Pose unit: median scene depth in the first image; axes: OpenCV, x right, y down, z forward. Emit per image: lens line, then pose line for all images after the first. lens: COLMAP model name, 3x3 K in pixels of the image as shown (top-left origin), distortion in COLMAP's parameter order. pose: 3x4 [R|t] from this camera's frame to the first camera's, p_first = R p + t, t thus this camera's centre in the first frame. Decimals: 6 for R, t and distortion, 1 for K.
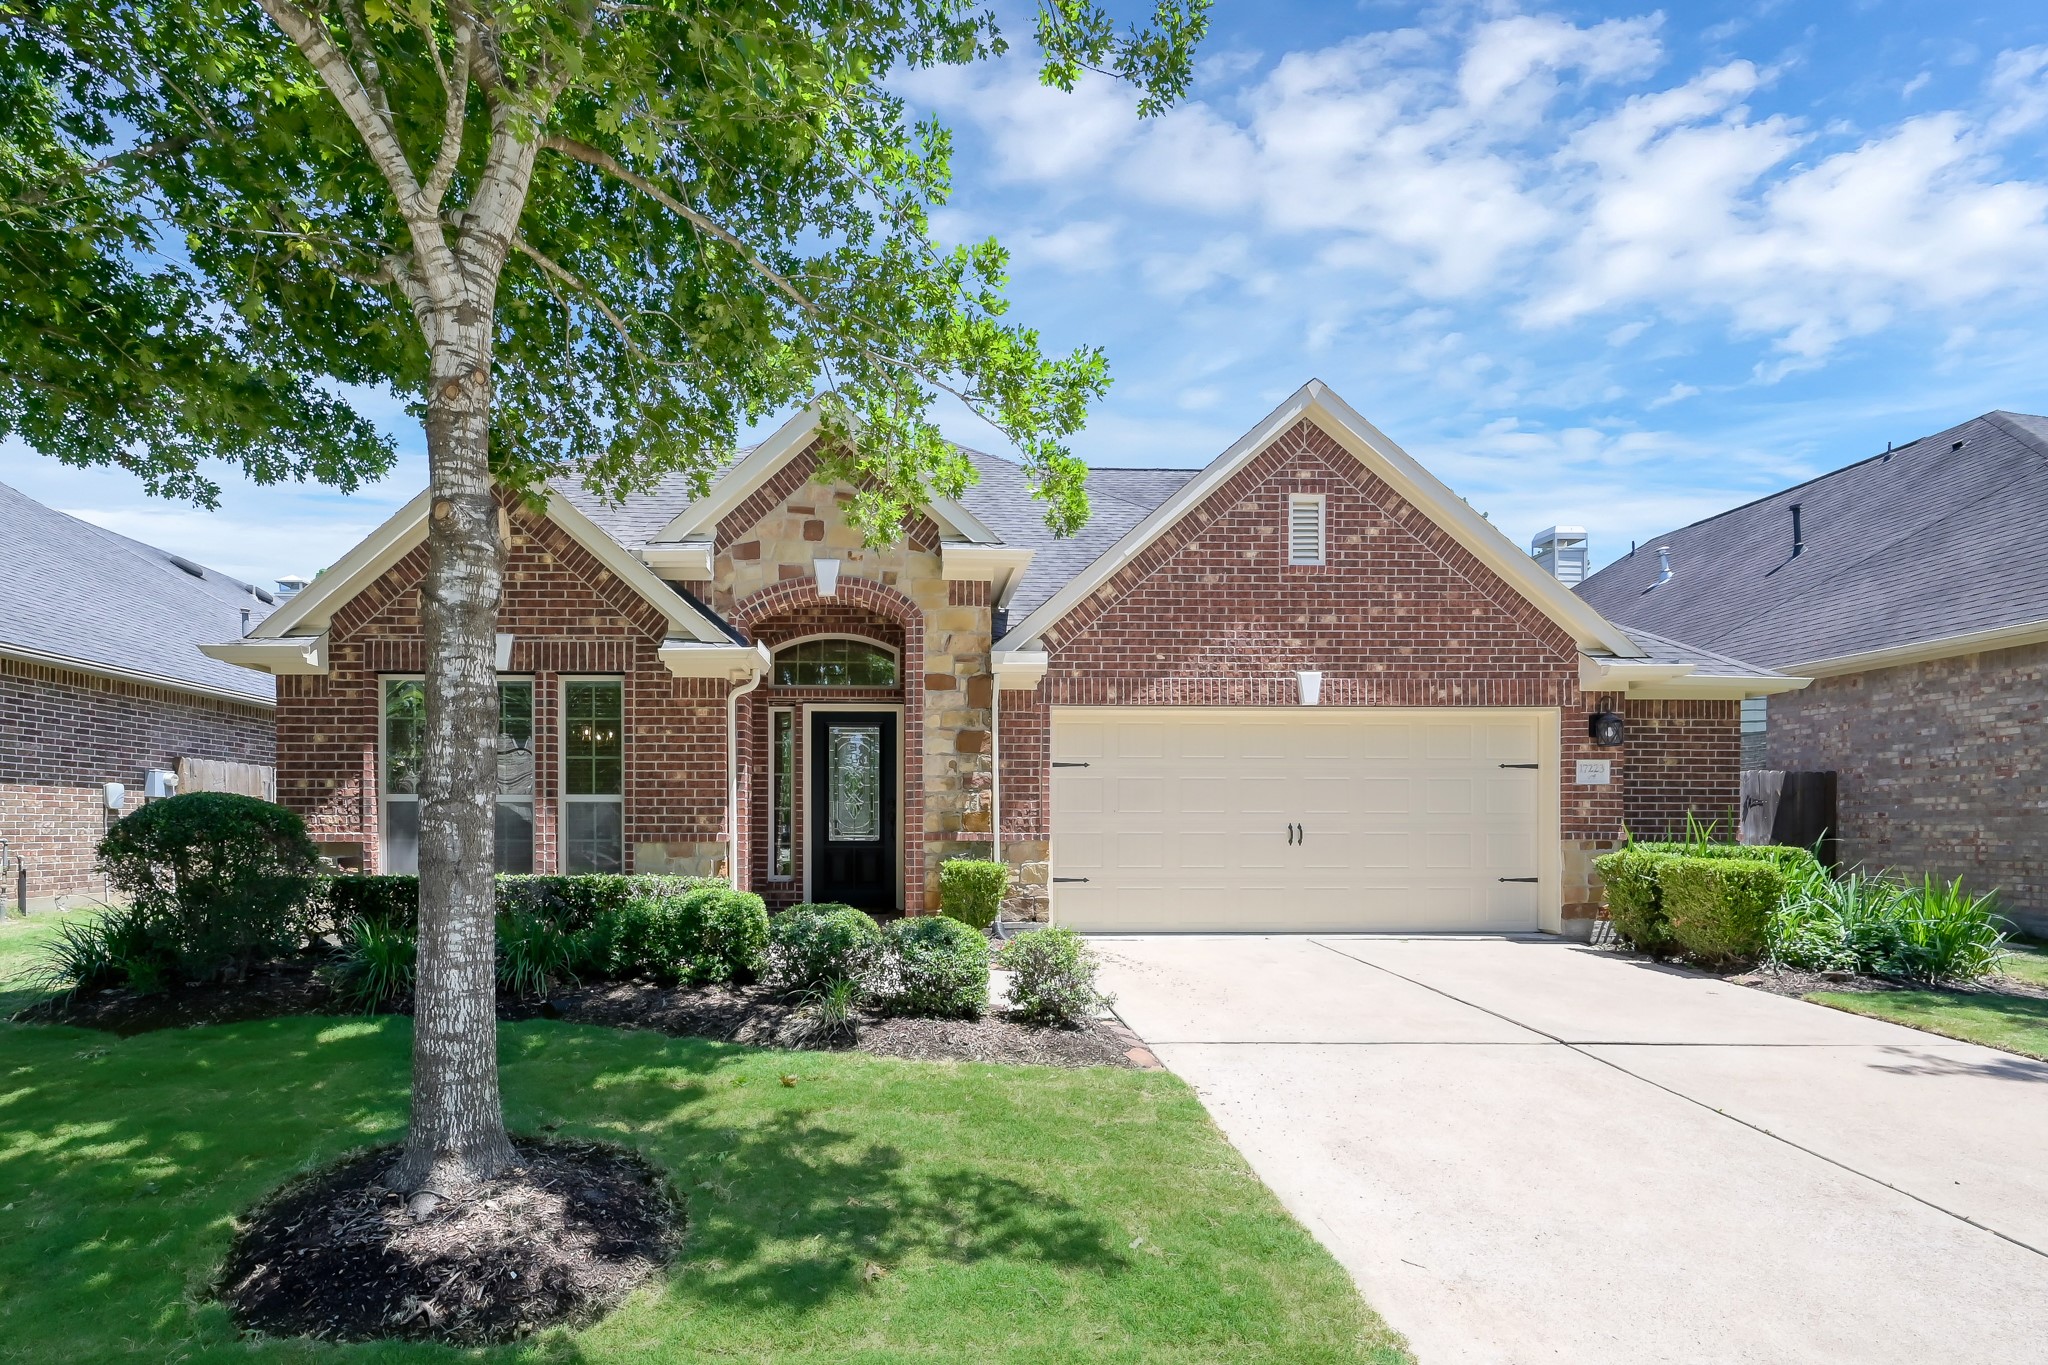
lens RADIAL K [[817.6, 0, 1024.0], [0, 817.6, 686.3], [0, 0, 1]] dist [-0.000865, 0.000119]
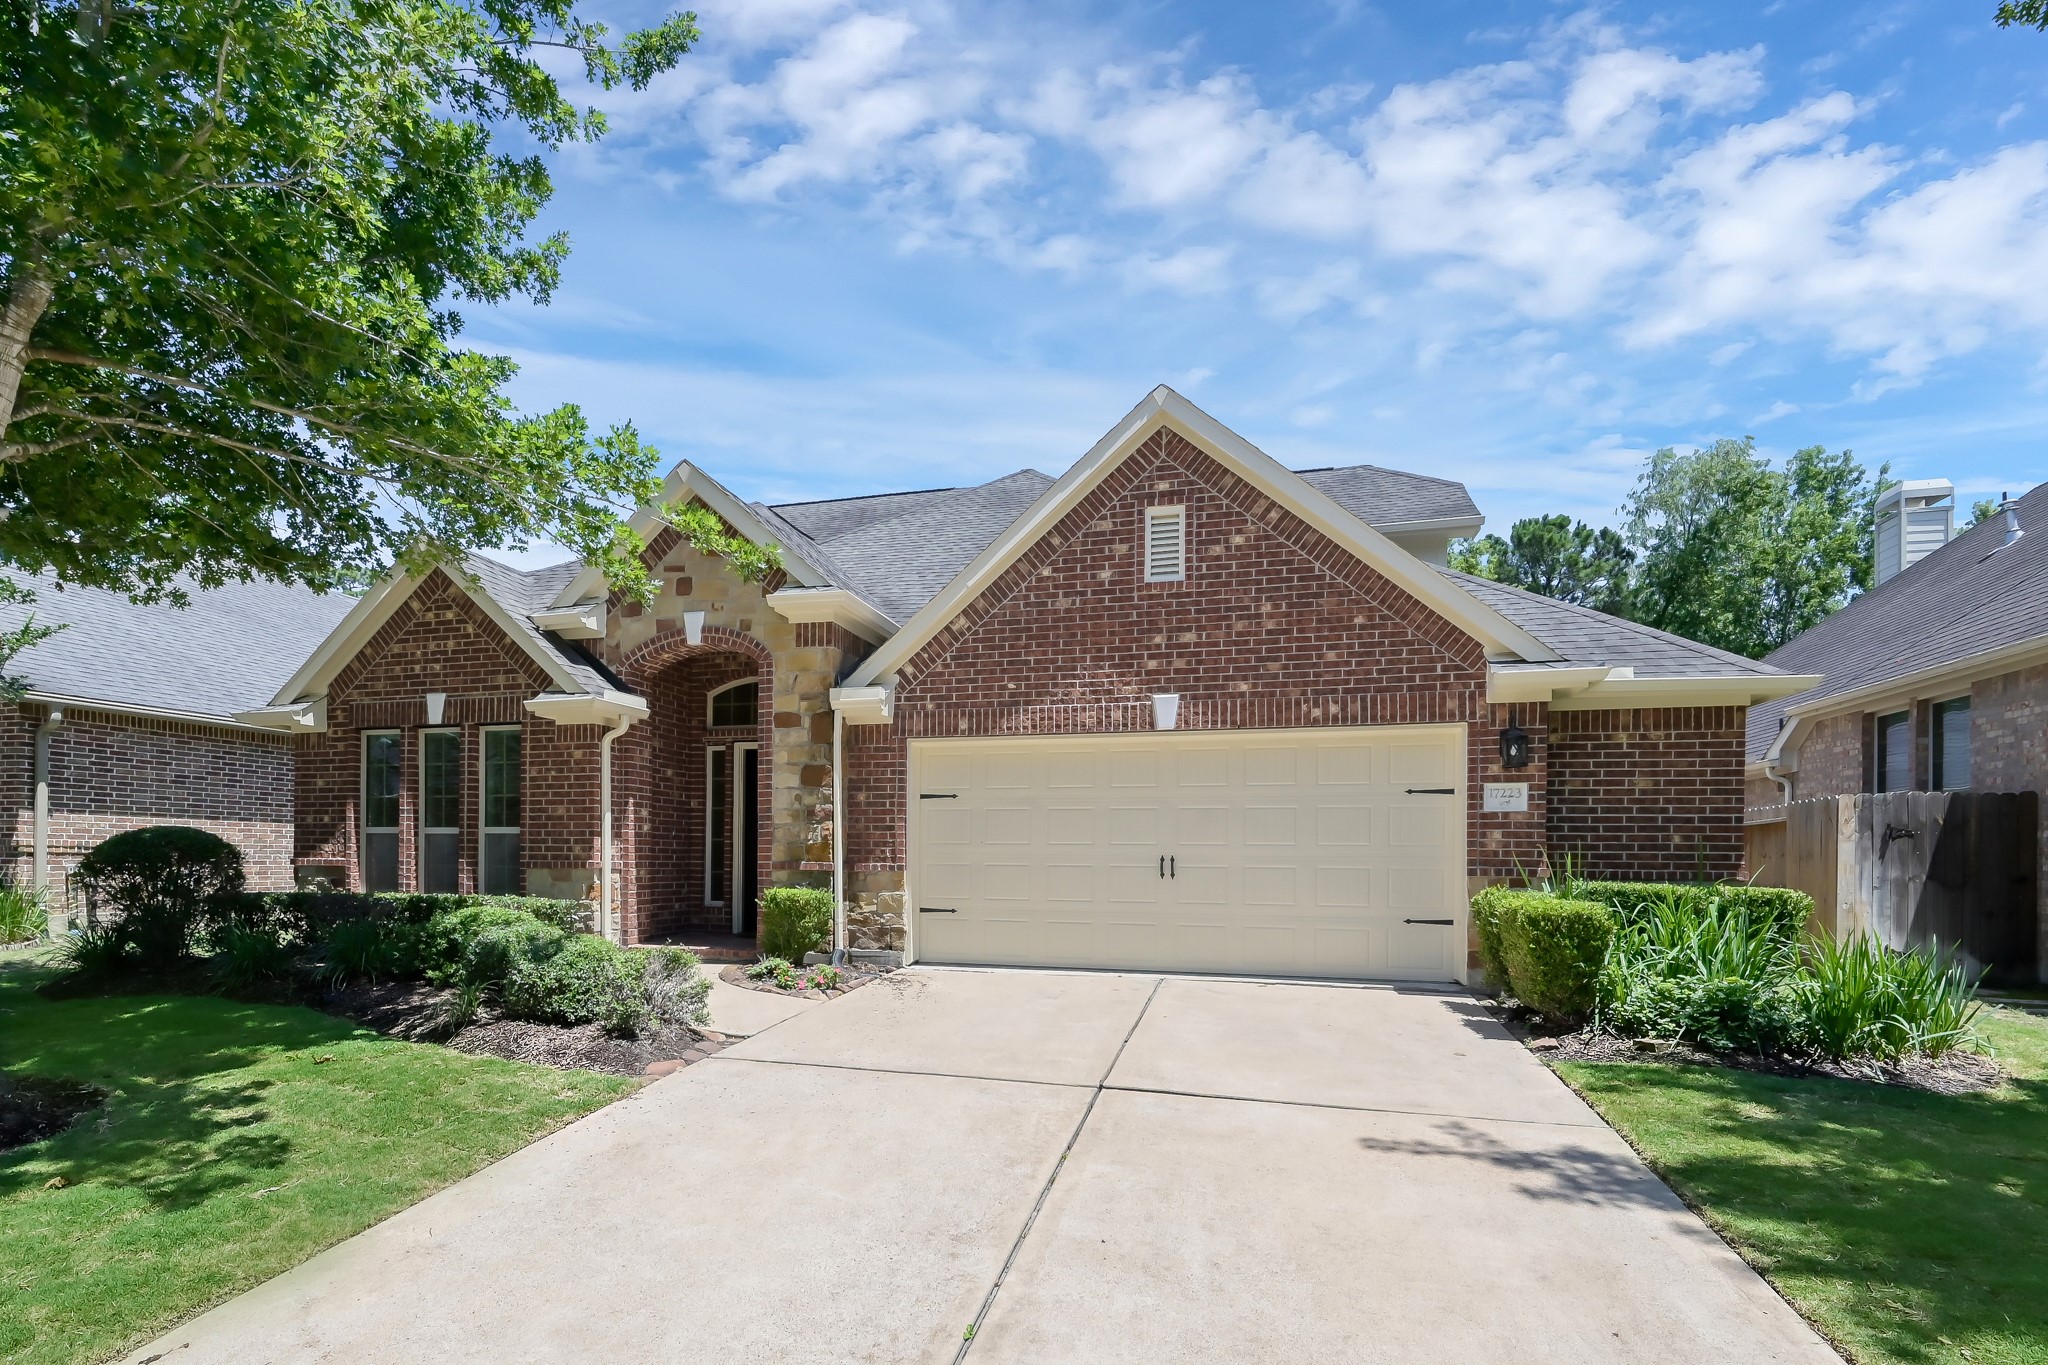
lens RADIAL K [[841.4, 0, 1023.7], [0, 841.4, 704.8], [0, 0, 1]] dist [-0.001019, 0.000163]
pose [[0.966522, -0.039747, -0.253488, 0.436845], [0.036883, 0.999191, -0.016042, 0.003591], [0.253920, 0.006156, 0.967206, 0.019971]]
